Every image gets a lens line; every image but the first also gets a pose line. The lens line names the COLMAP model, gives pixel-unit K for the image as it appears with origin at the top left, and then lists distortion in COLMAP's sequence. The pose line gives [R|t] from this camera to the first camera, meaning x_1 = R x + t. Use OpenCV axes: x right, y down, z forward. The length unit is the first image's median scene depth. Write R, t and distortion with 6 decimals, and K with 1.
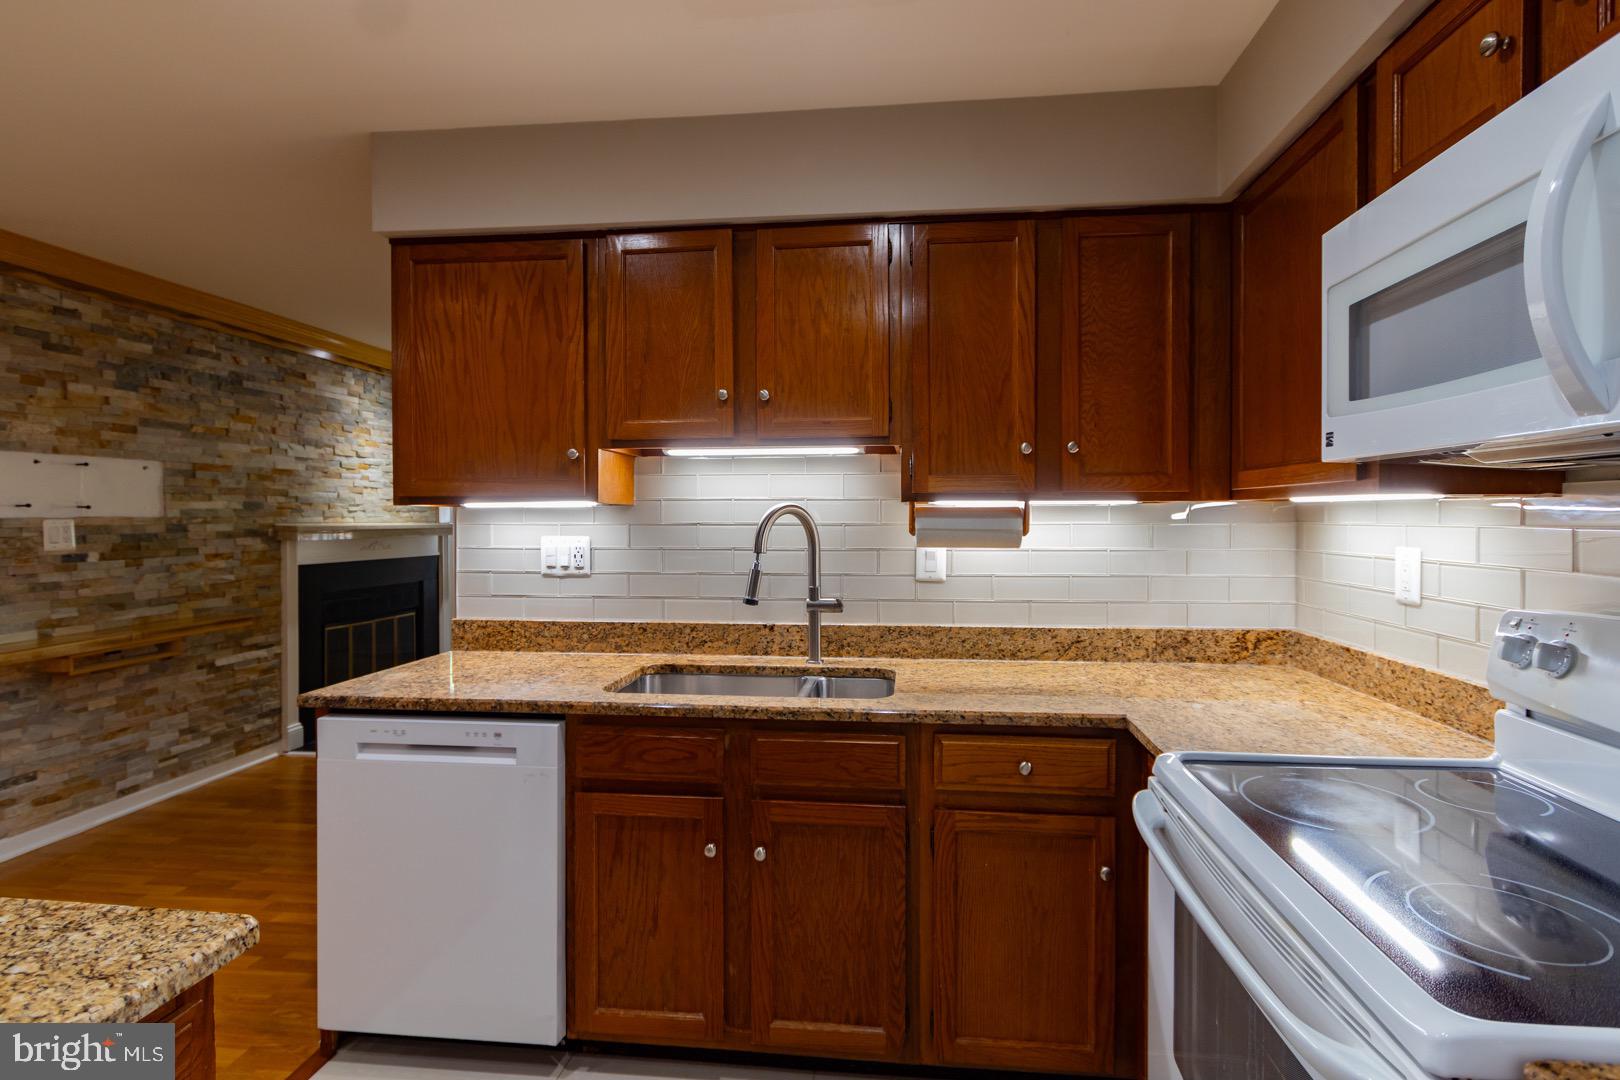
lens RADIAL K [[756.7, 0, 848.0], [0, 756.7, 531.4], [0, 0, 1]] dist [0.011688, -0.005852]
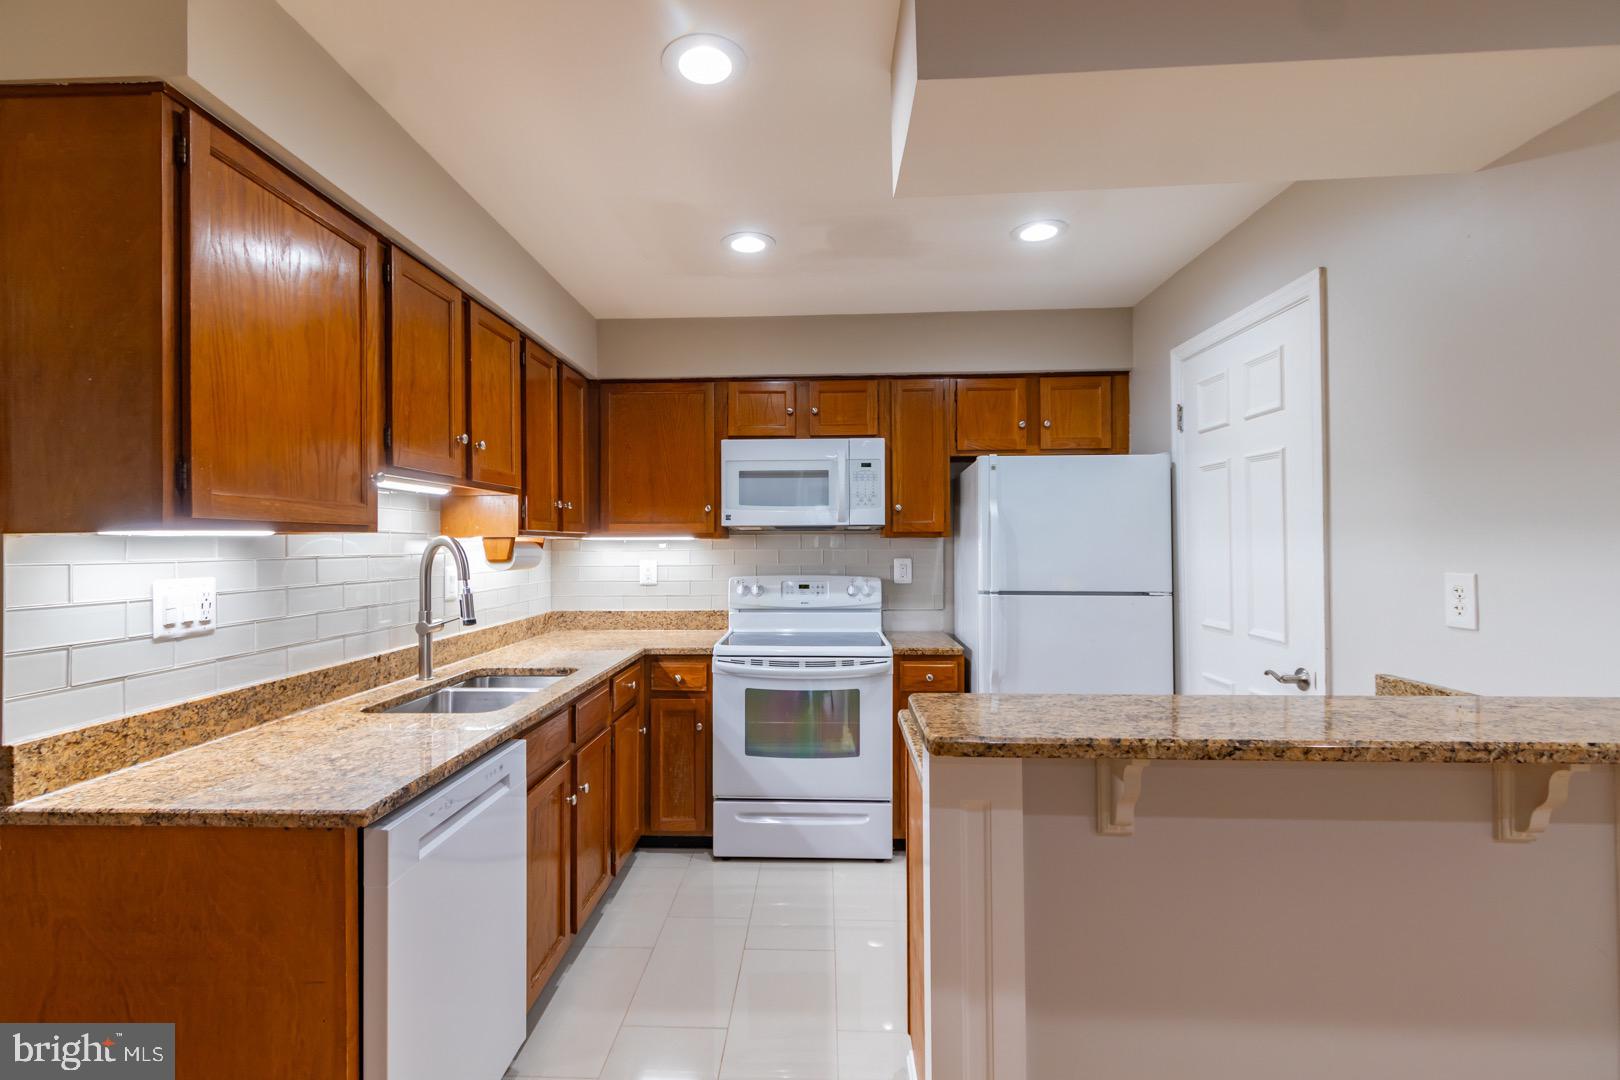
lens RADIAL K [[756.7, 0, 767.2], [0, 756.7, 535.7], [0, 0, 1]] dist [0.011688, -0.005852]
pose [[-0.015858, 0.012220, 0.999800, -0.730888], [0.026801, 0.999571, -0.011792, -0.007149], [-0.999515, 0.026609, -0.016179, 0.324312]]
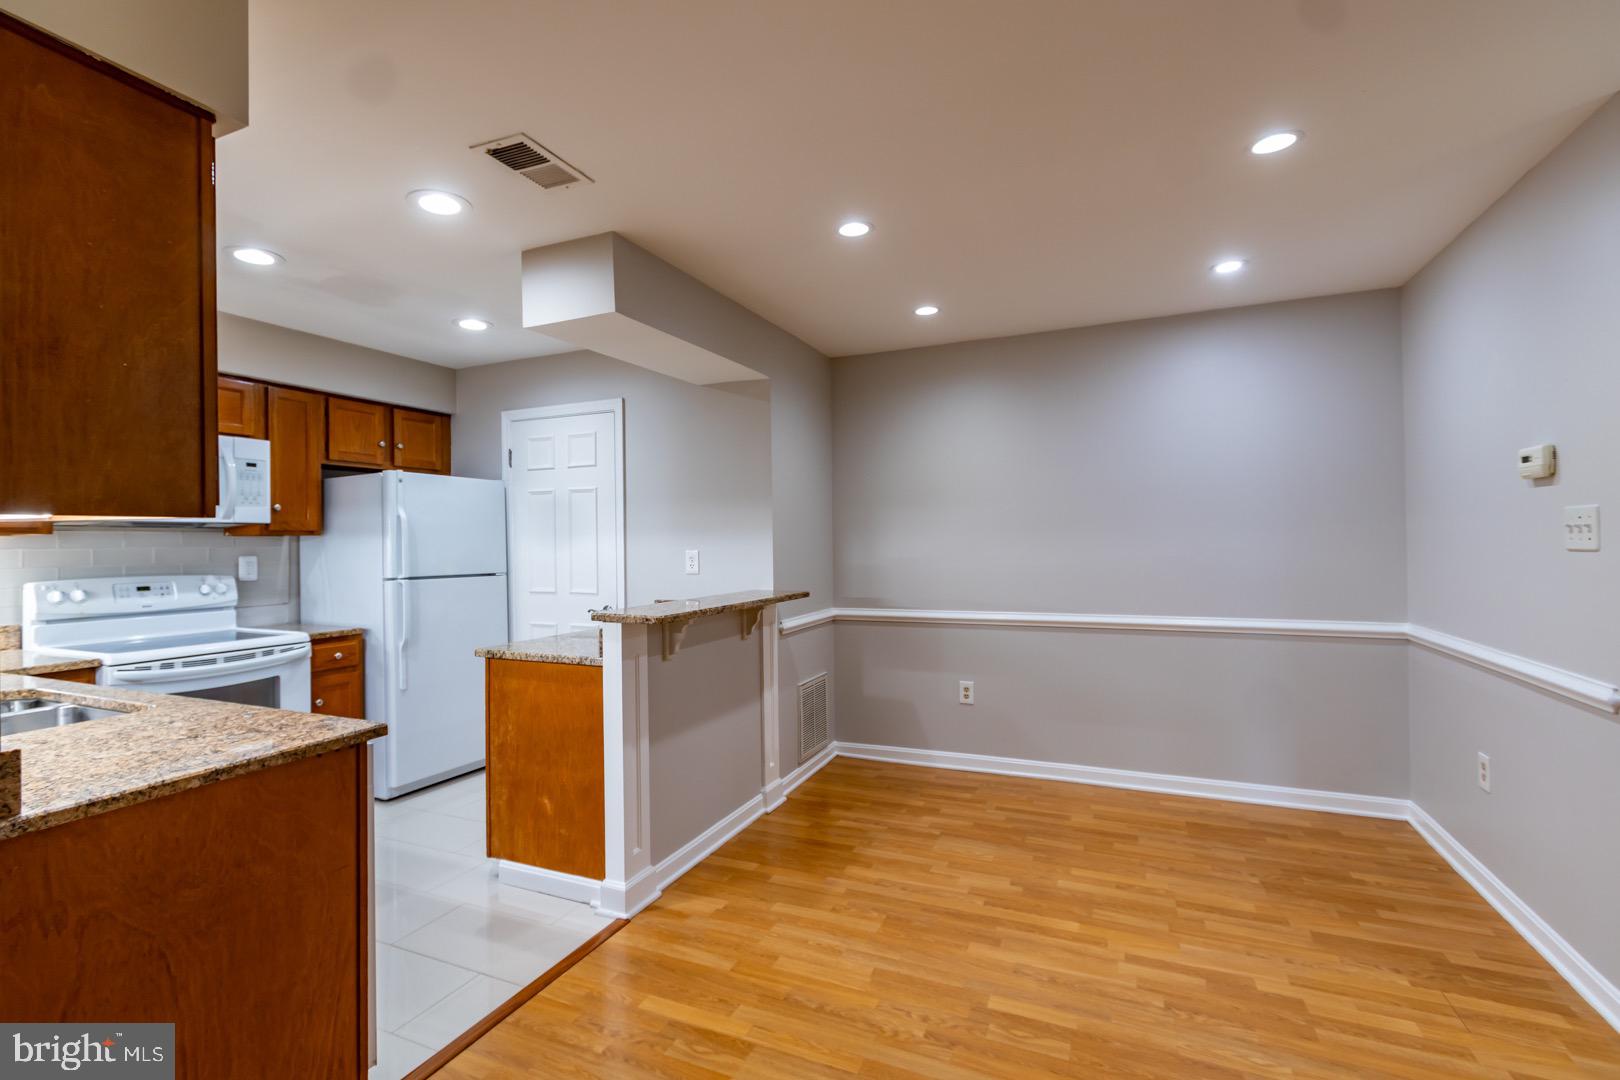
lens RADIAL K [[756.7, 0, 812.3], [0, 756.7, 524.9], [0, 0, 1]] dist [0.011688, -0.005852]
pose [[-0.945043, 0.017517, 0.326476, -0.794489], [0.017950, 0.999837, -0.001684, -0.011042], [-0.326452, 0.004269, -0.945204, 0.878870]]
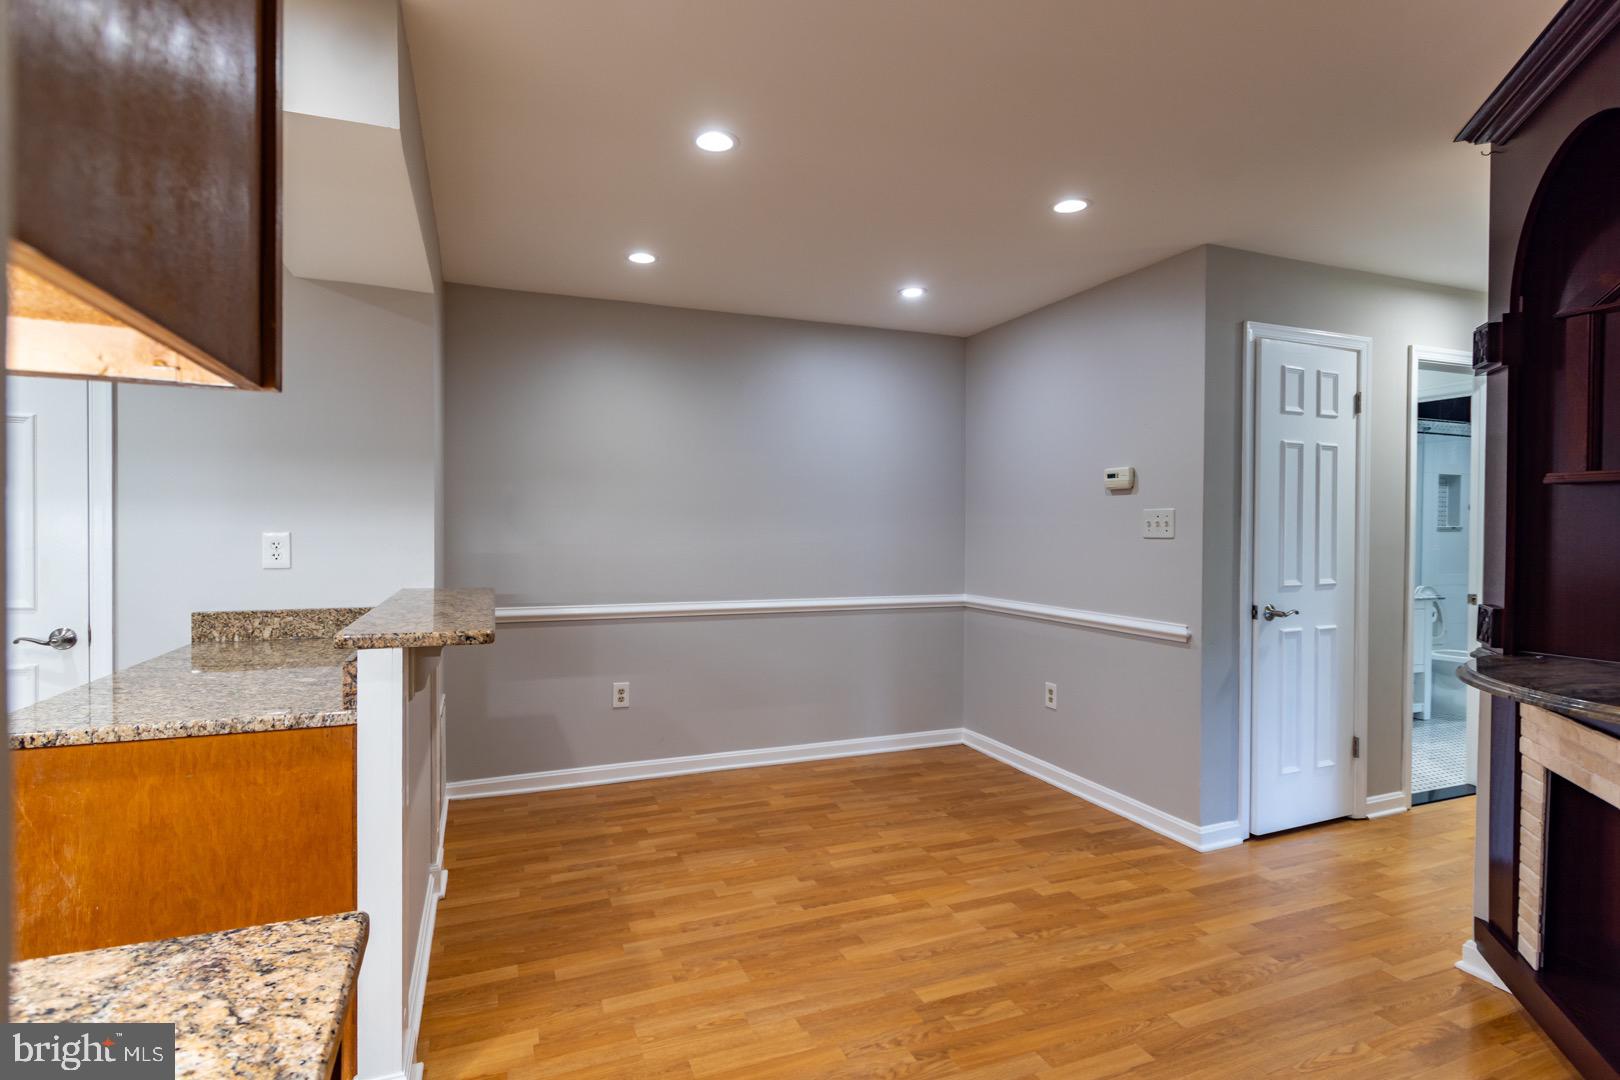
lens RADIAL K [[756.7, 0, 794.1], [0, 756.7, 541.8], [0, 0, 1]] dist [0.011688, -0.005852]
pose [[-0.898231, 0.000258, -0.439523, -0.392976], [-0.014132, 0.999466, 0.029468, 0.002233], [0.439296, 0.032680, -0.897748, 0.739842]]
